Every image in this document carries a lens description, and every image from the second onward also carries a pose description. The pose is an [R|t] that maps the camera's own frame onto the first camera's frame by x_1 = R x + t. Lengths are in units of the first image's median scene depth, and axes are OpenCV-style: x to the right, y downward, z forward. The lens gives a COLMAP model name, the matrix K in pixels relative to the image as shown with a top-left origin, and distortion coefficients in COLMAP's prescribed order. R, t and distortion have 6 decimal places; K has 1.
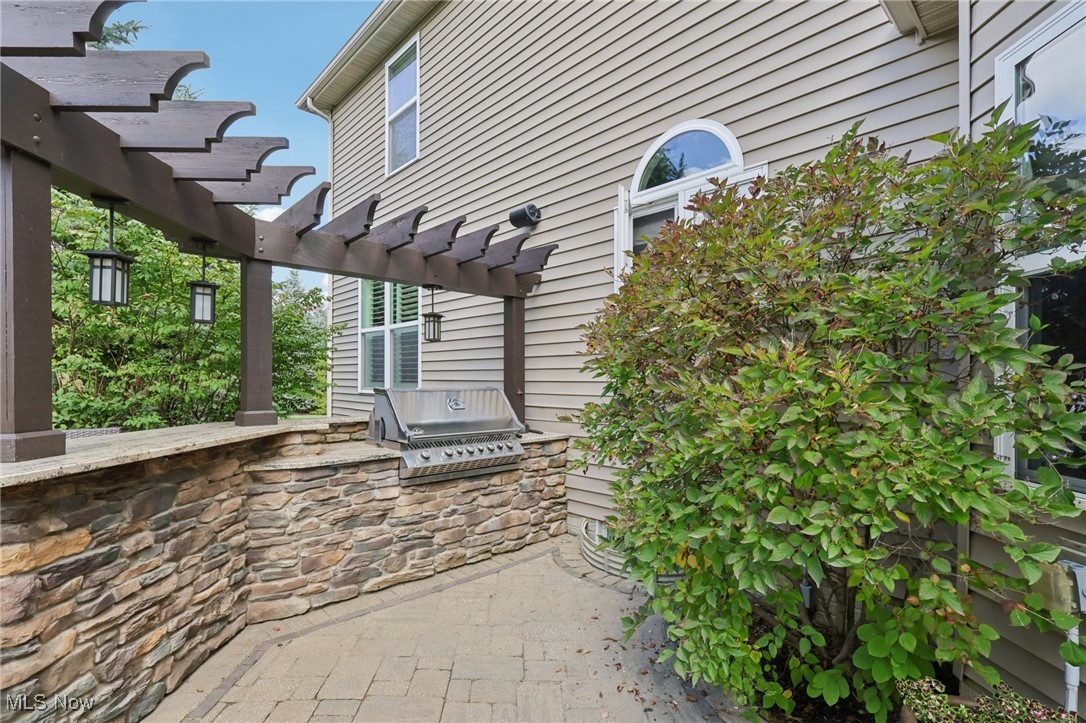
lens RADIAL K [[508.6, 0, 543.1], [0, 508.6, 371.4], [0, 0, 1]] dist [-0.003126, -0.000016]
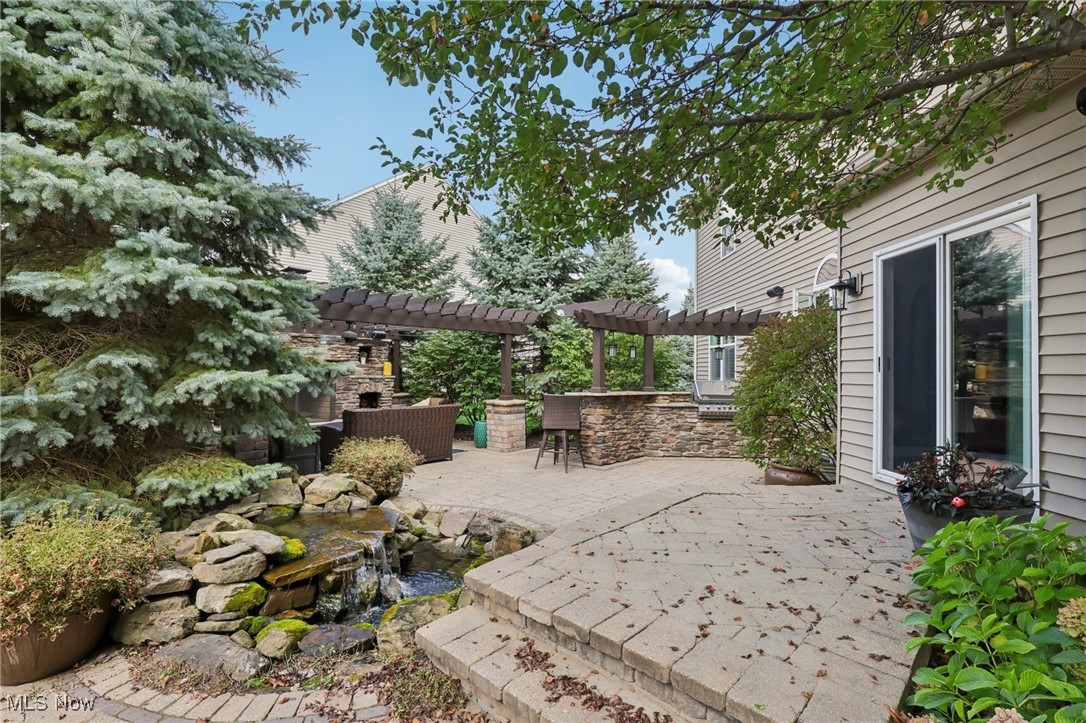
lens RADIAL K [[508.6, 0, 543.6], [0, 508.6, 365.4], [0, 0, 1]] dist [-0.003126, -0.000016]
pose [[0.724587, 0.000873, -0.689183, 0.989070], [0.000502, 0.999998, 0.001794, -0.049832], [0.689183, -0.001646, 0.724585, -1.494504]]
